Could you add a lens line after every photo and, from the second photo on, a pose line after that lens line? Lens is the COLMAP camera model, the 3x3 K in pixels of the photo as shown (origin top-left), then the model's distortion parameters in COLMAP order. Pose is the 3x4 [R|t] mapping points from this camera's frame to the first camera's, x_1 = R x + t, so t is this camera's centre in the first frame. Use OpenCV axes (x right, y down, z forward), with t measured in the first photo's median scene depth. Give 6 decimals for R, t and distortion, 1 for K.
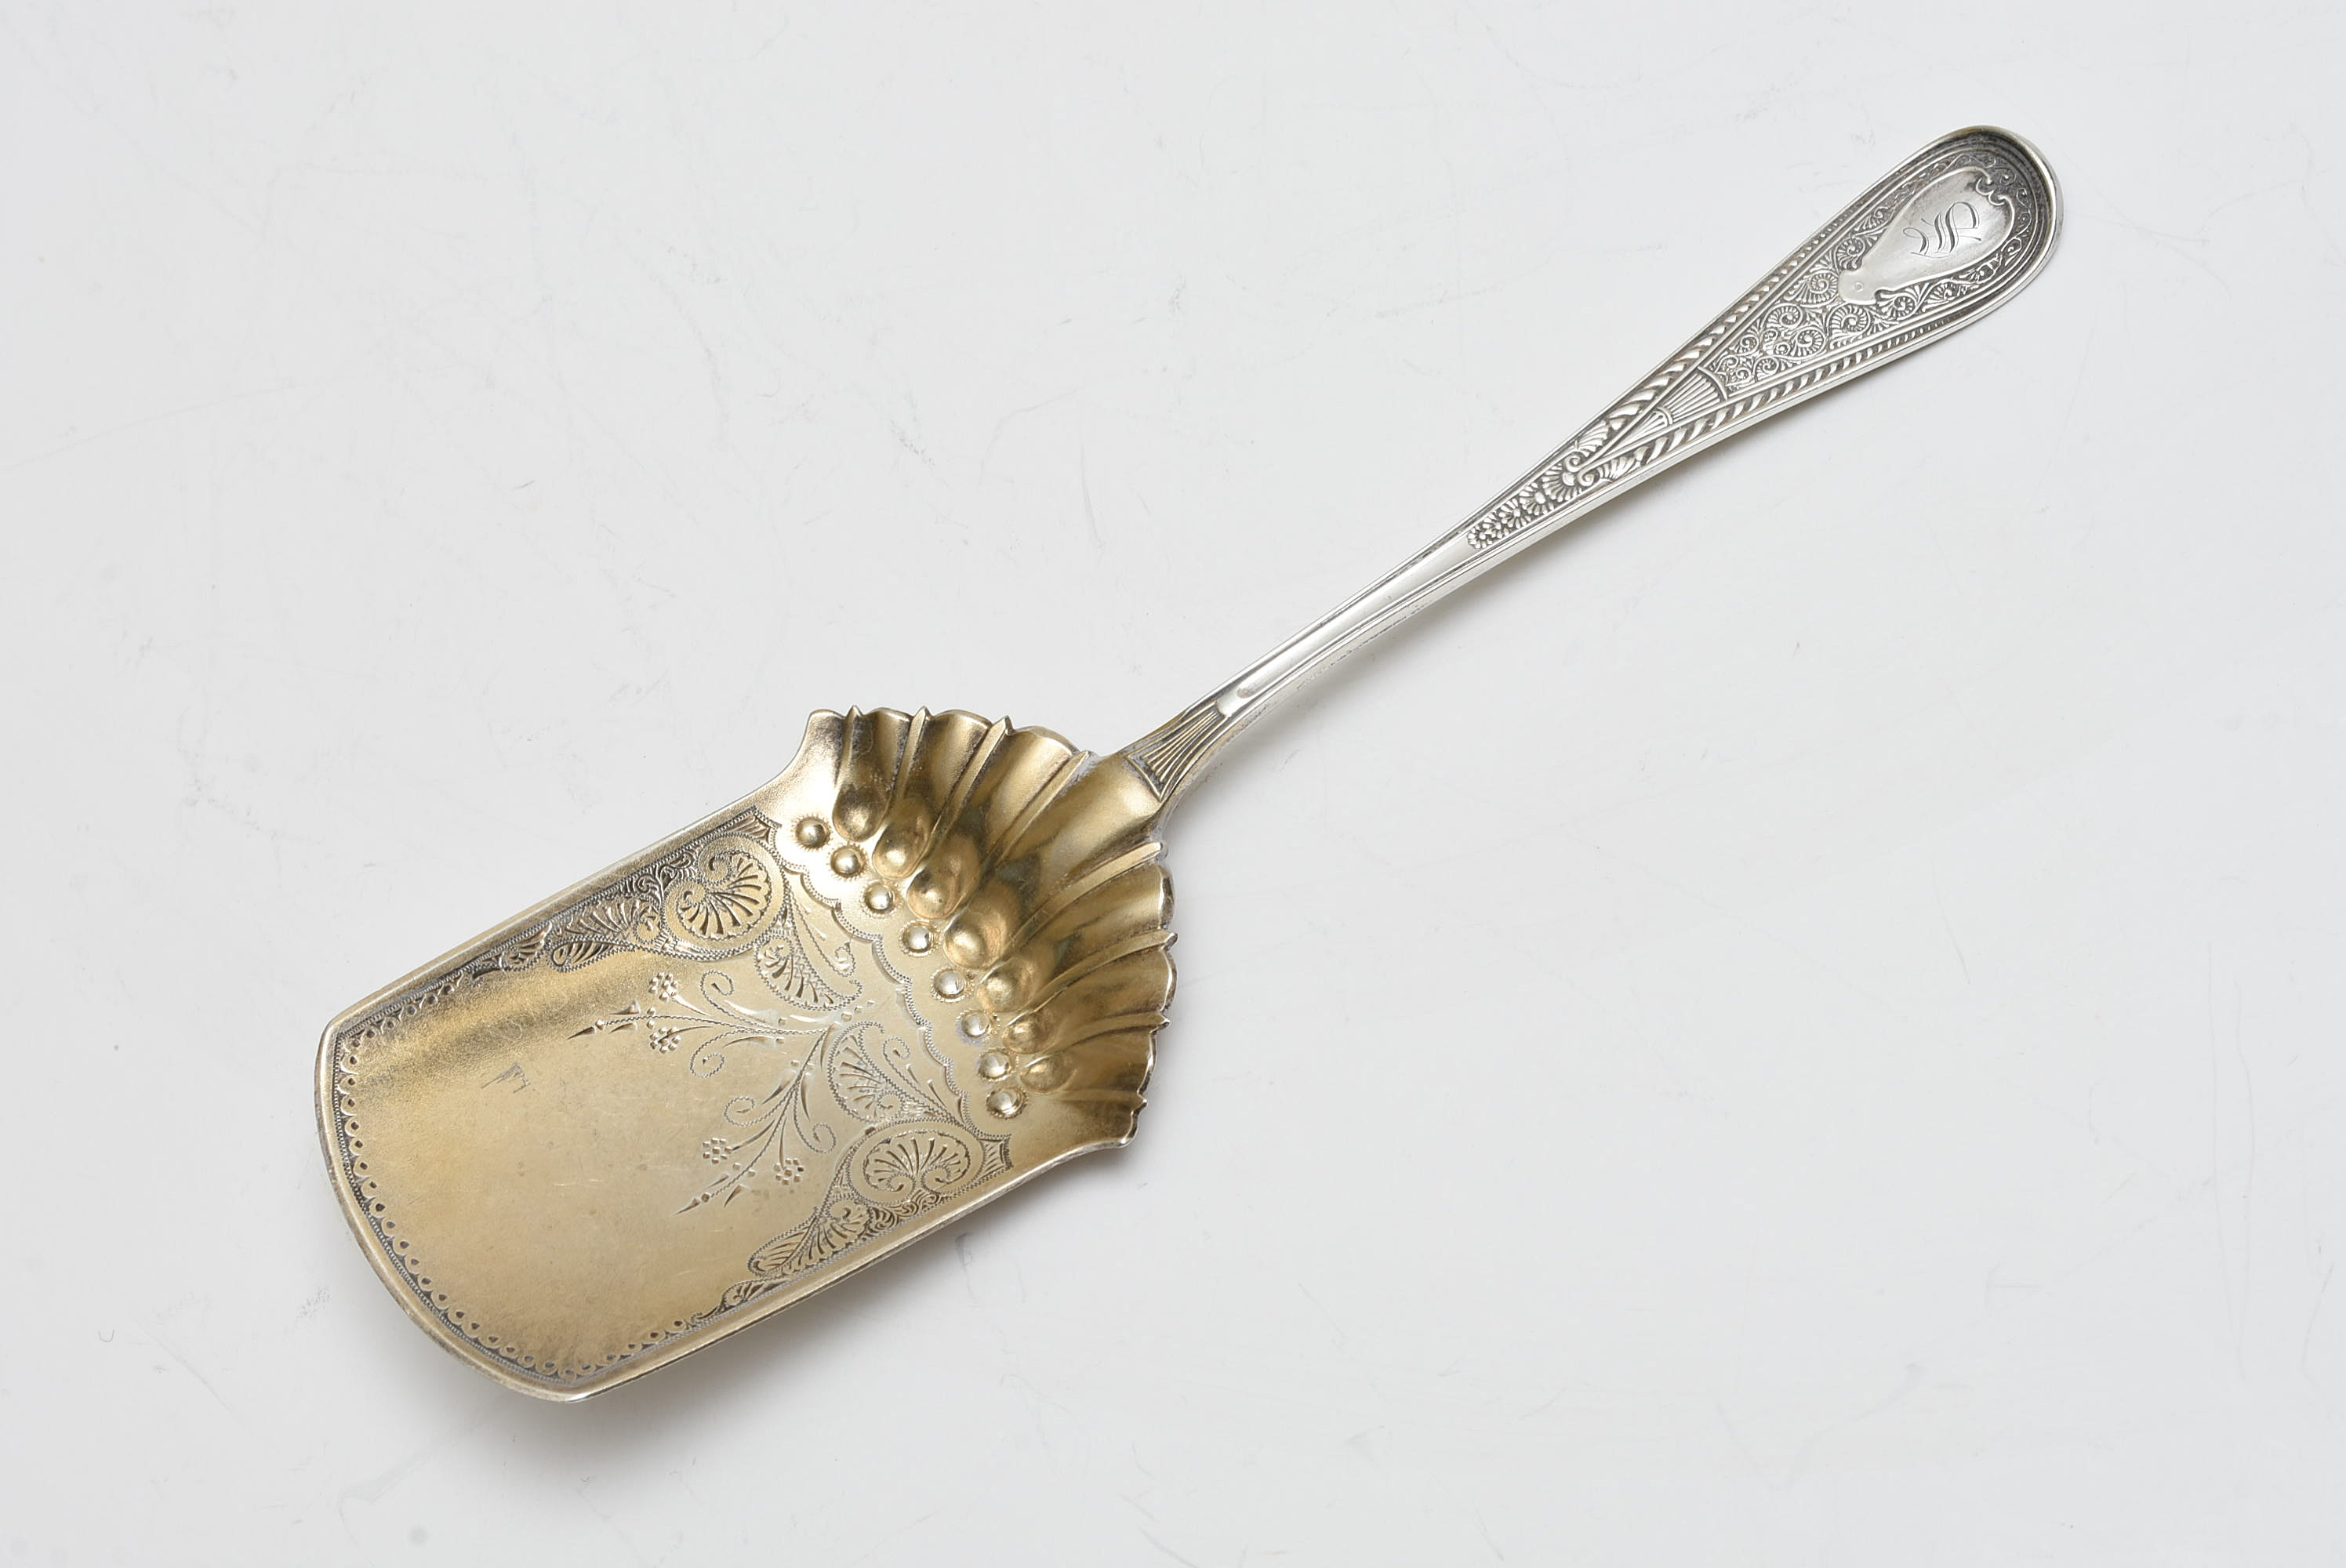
lens RADIAL K [[5155.7, 0, 1125.0], [0, 5155.7, 784.1], [0, 0, 1]] dist [0.000314, 0.007401]
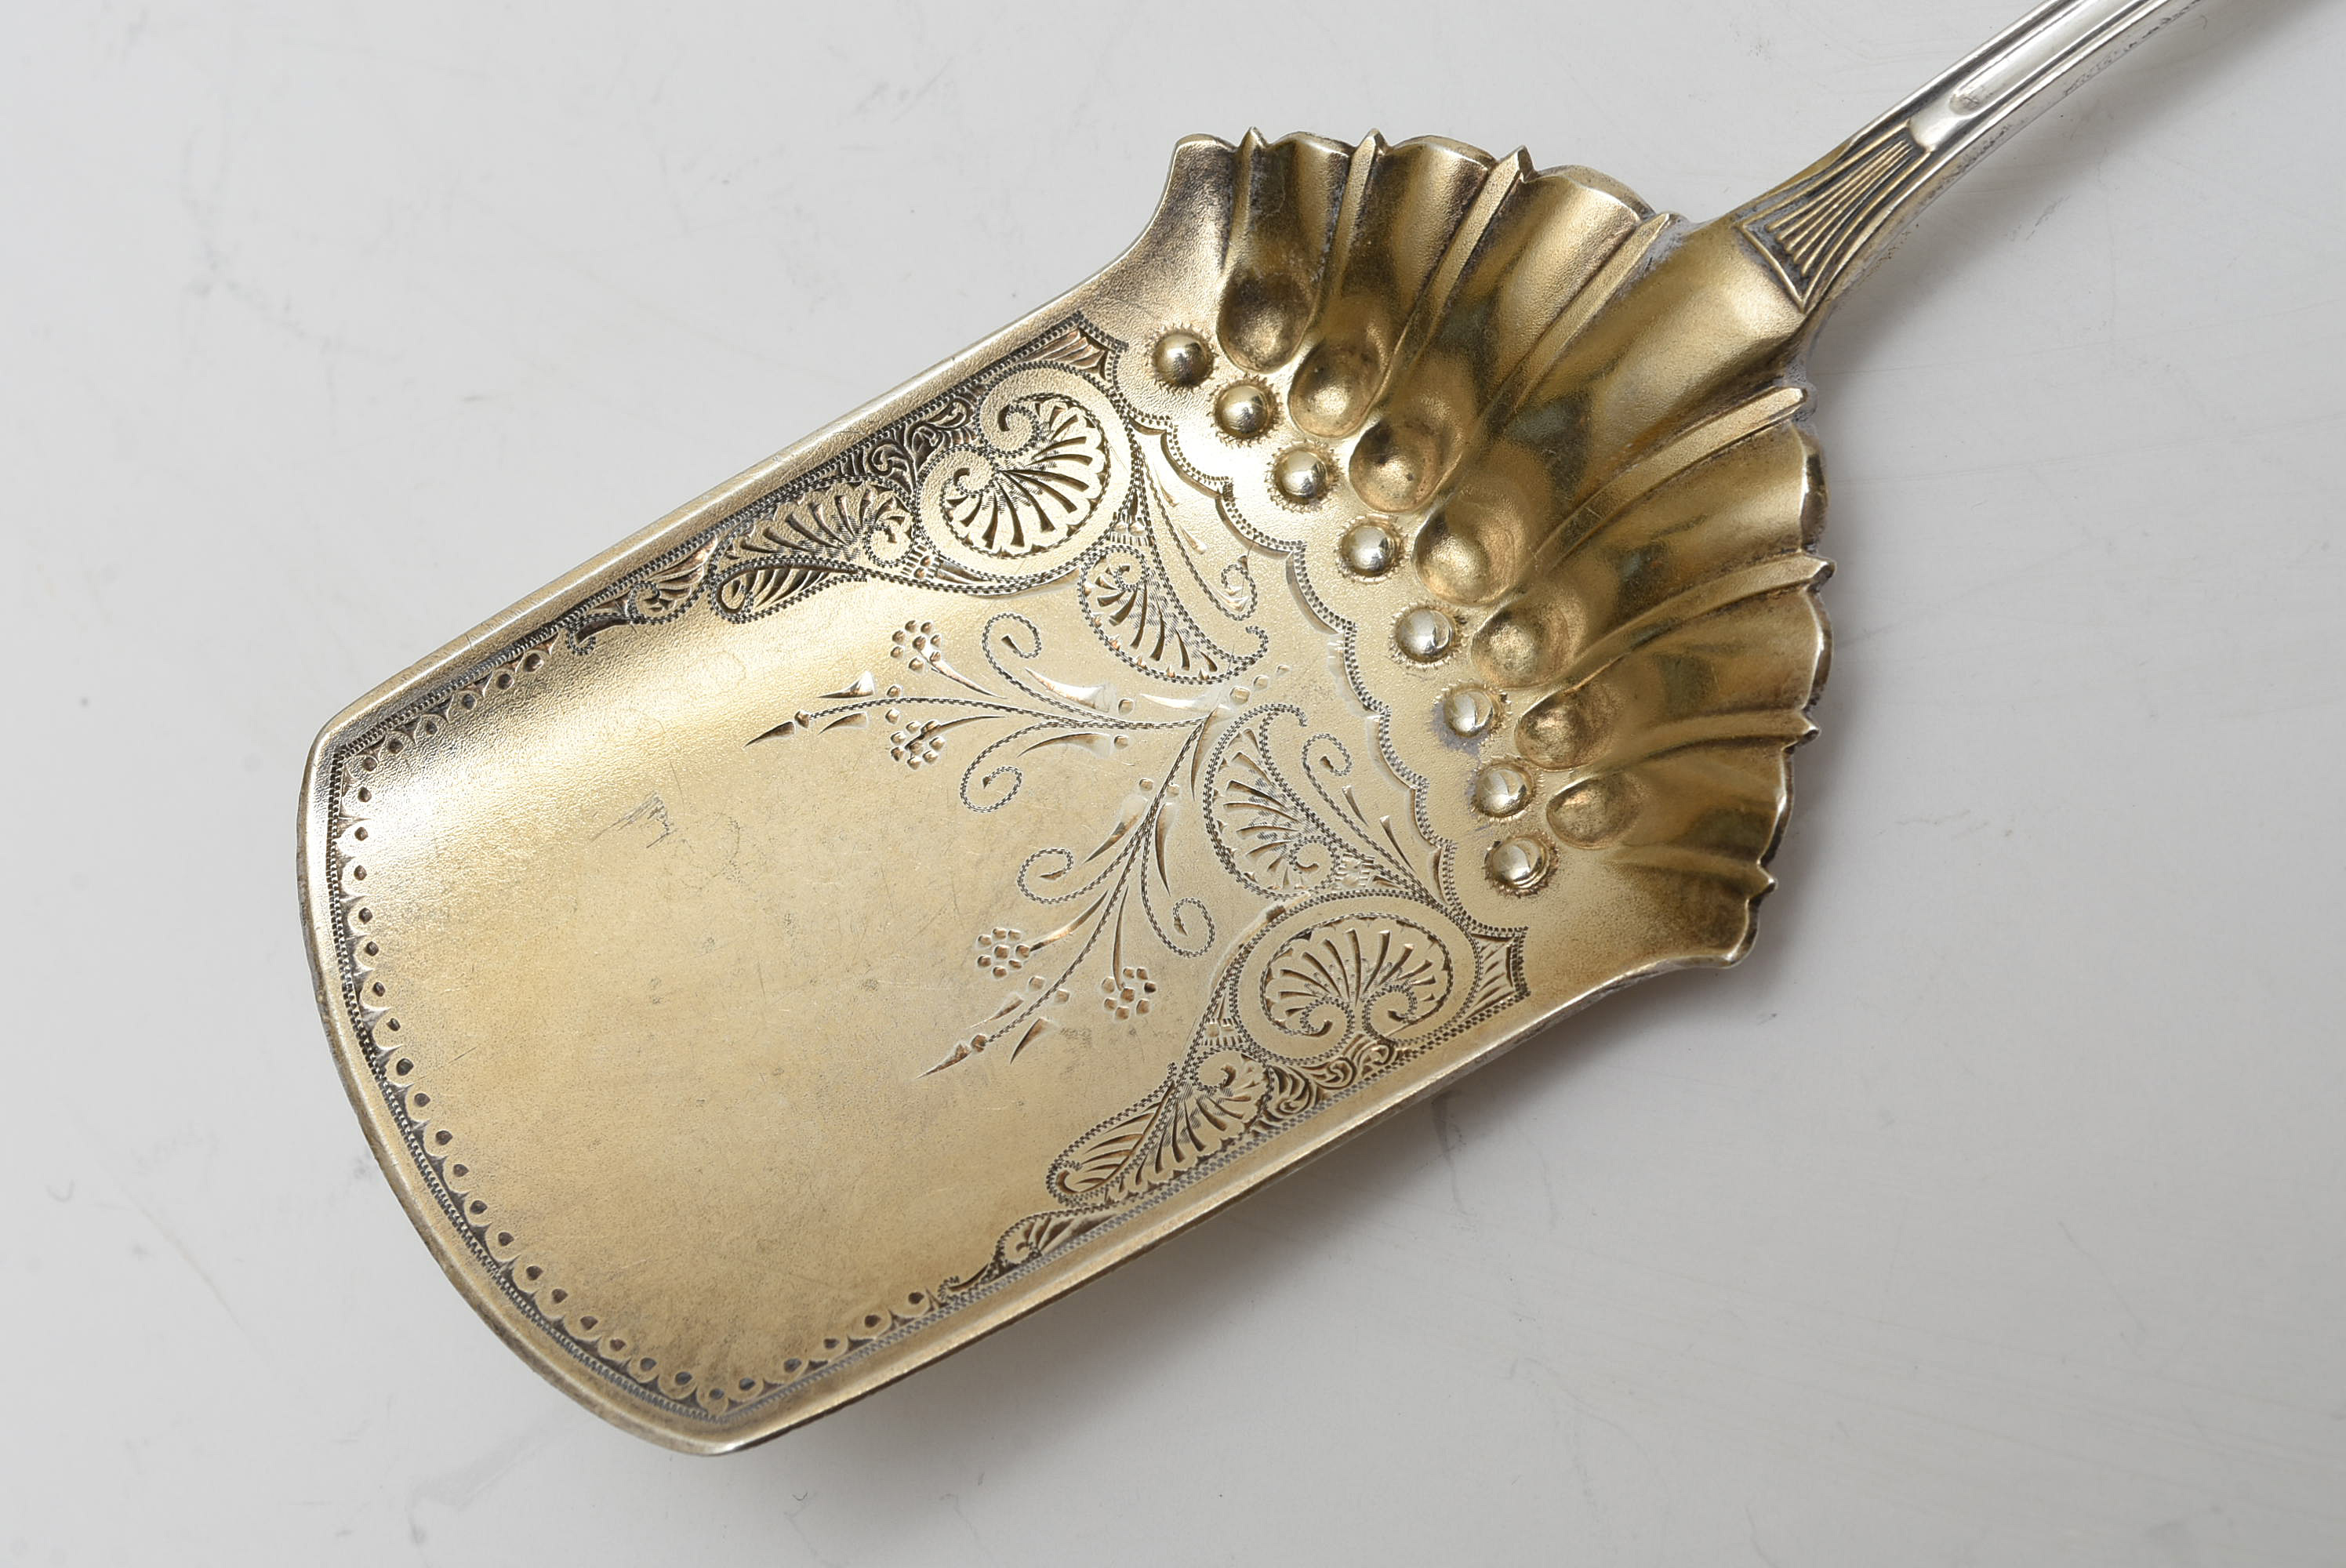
lens RADIAL K [[4535.2, 0, 1173.0], [0, 4535.2, 784.0], [0, 0, 1]] dist [0.003376, -0.165852]
pose [[0.990079, 0.001144, -0.140509, 0.008360], [0.024116, 0.983746, 0.177940, -0.033774], [0.138428, -0.179563, 0.973958, 0.519275]]
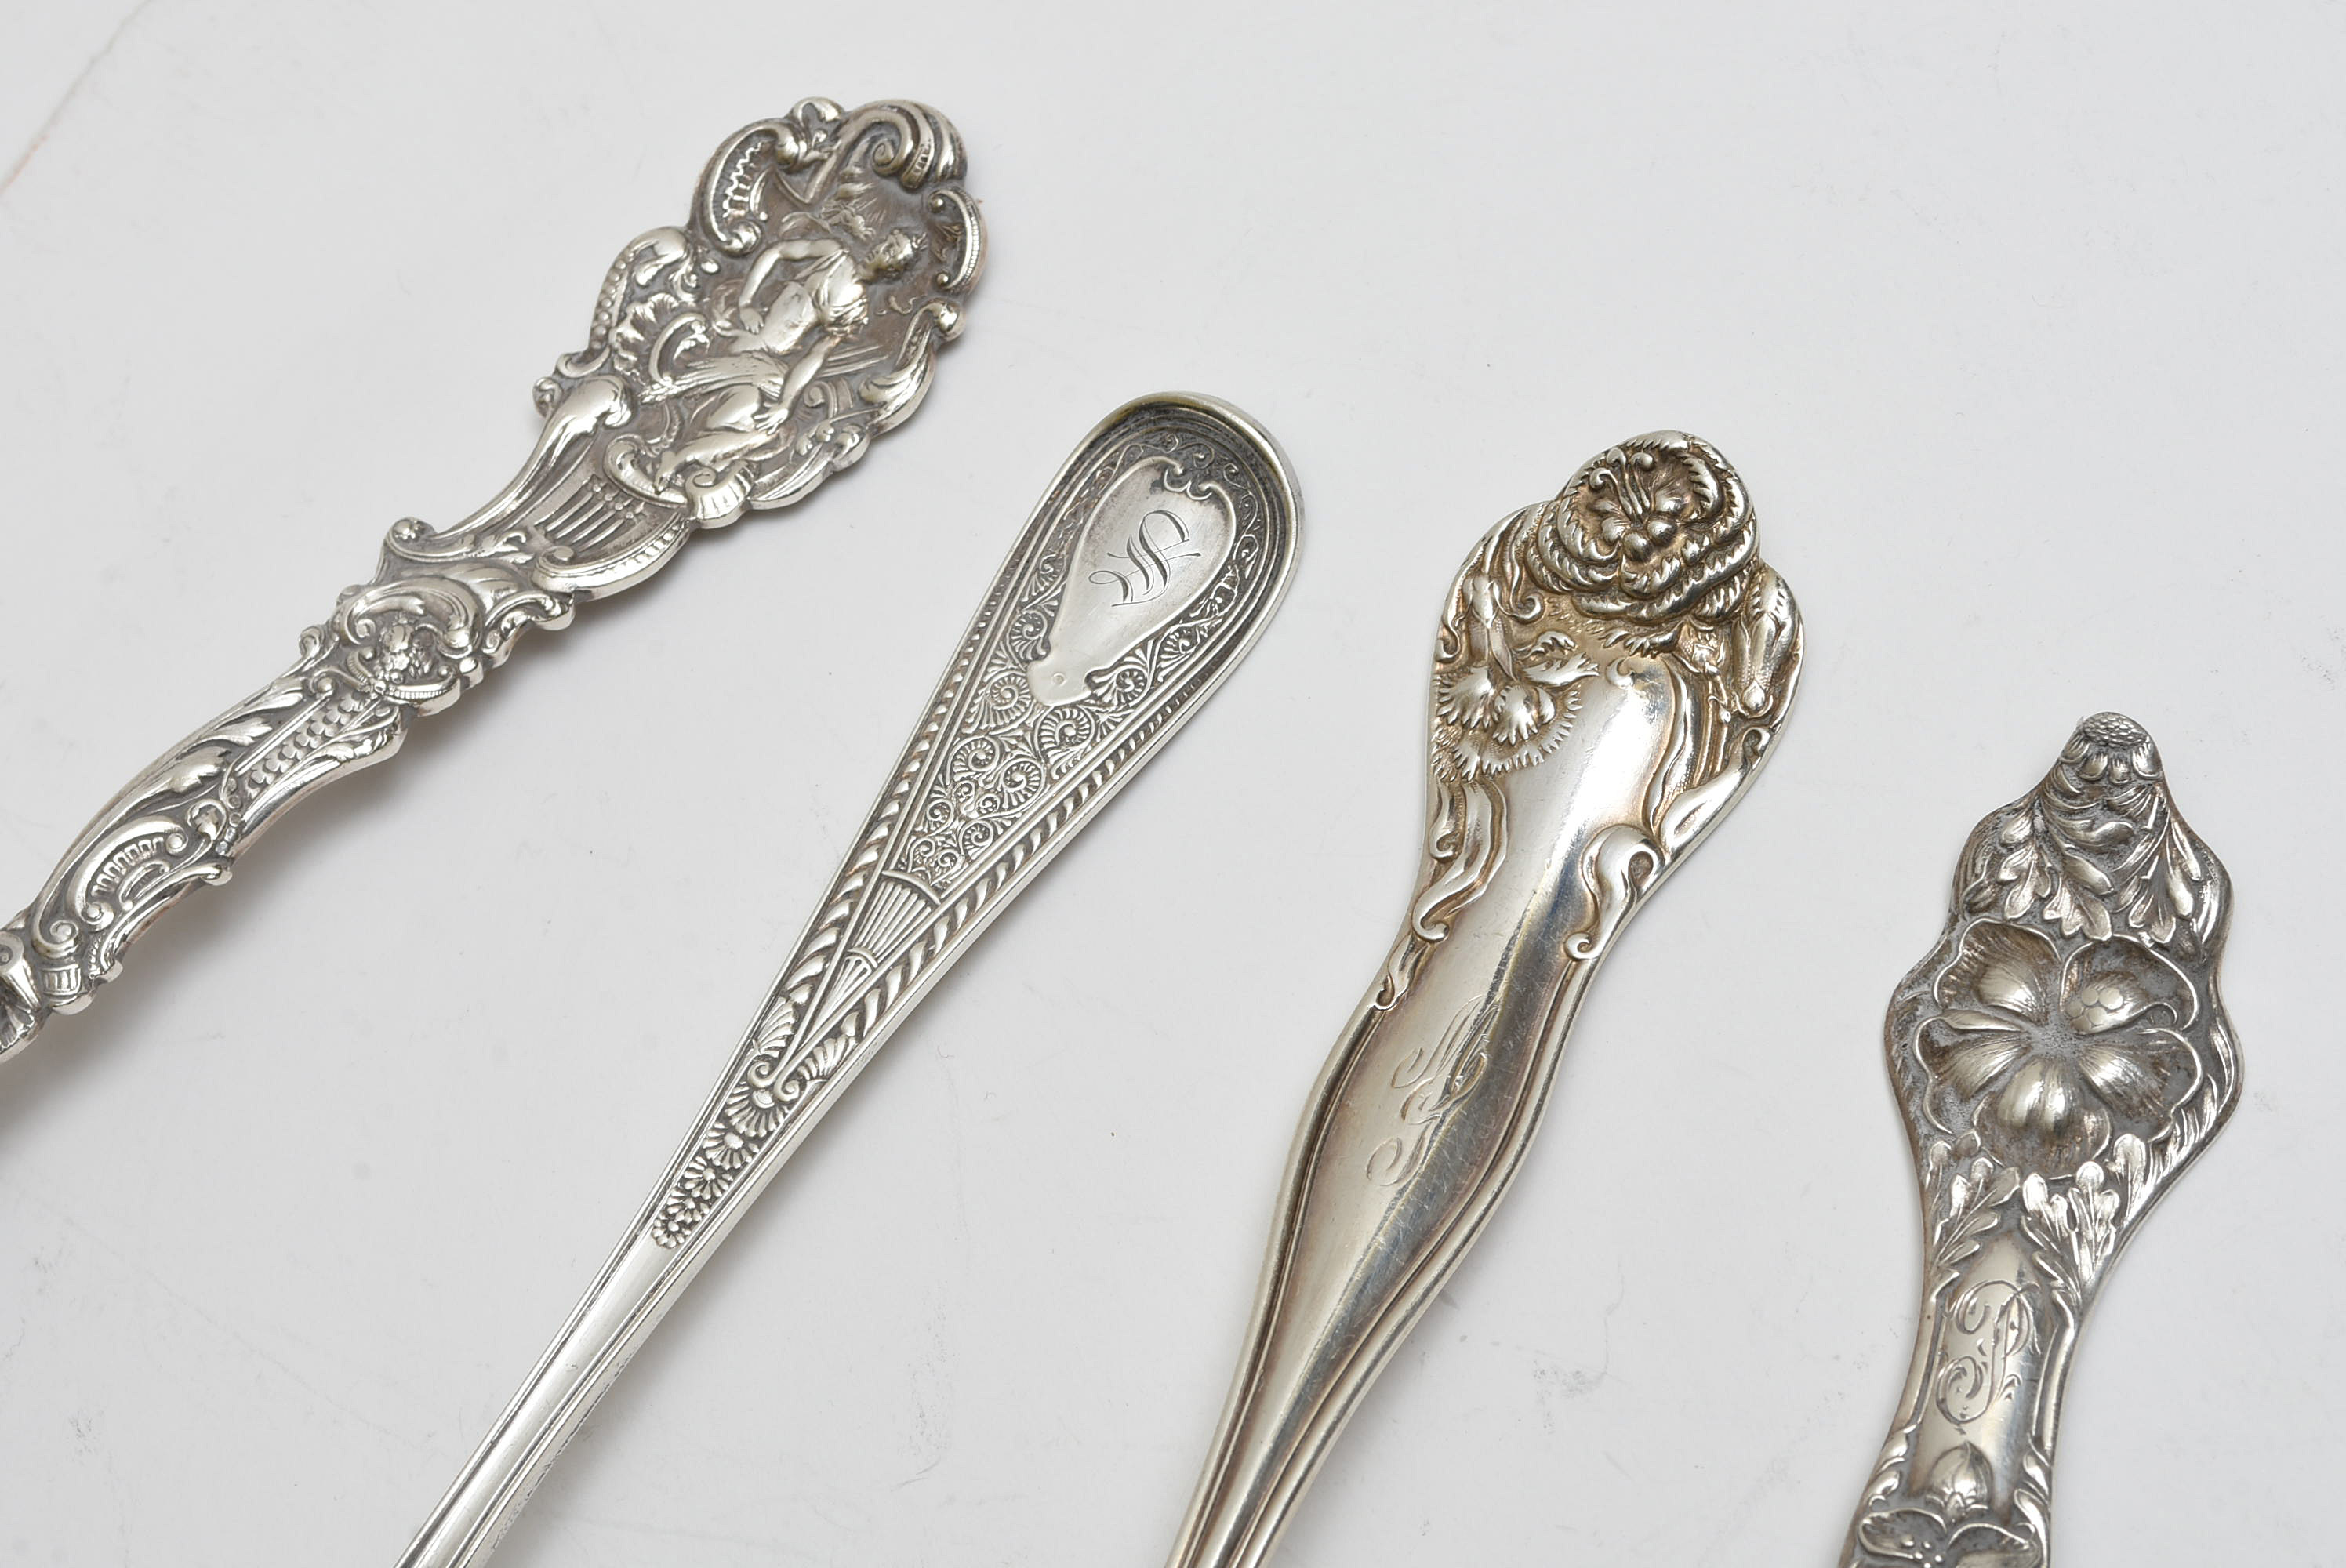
lens RADIAL K [[5311.1, 0, 1173.0], [0, 5311.1, 784.0], [0, 0, 1]] dist [-0.000832, -0.177672]
pose [[0.921668, -0.345879, 0.175772, 0.028010], [0.353479, 0.935353, -0.012920, -0.070246], [-0.159940, 0.074040, 0.984346, 0.310515]]
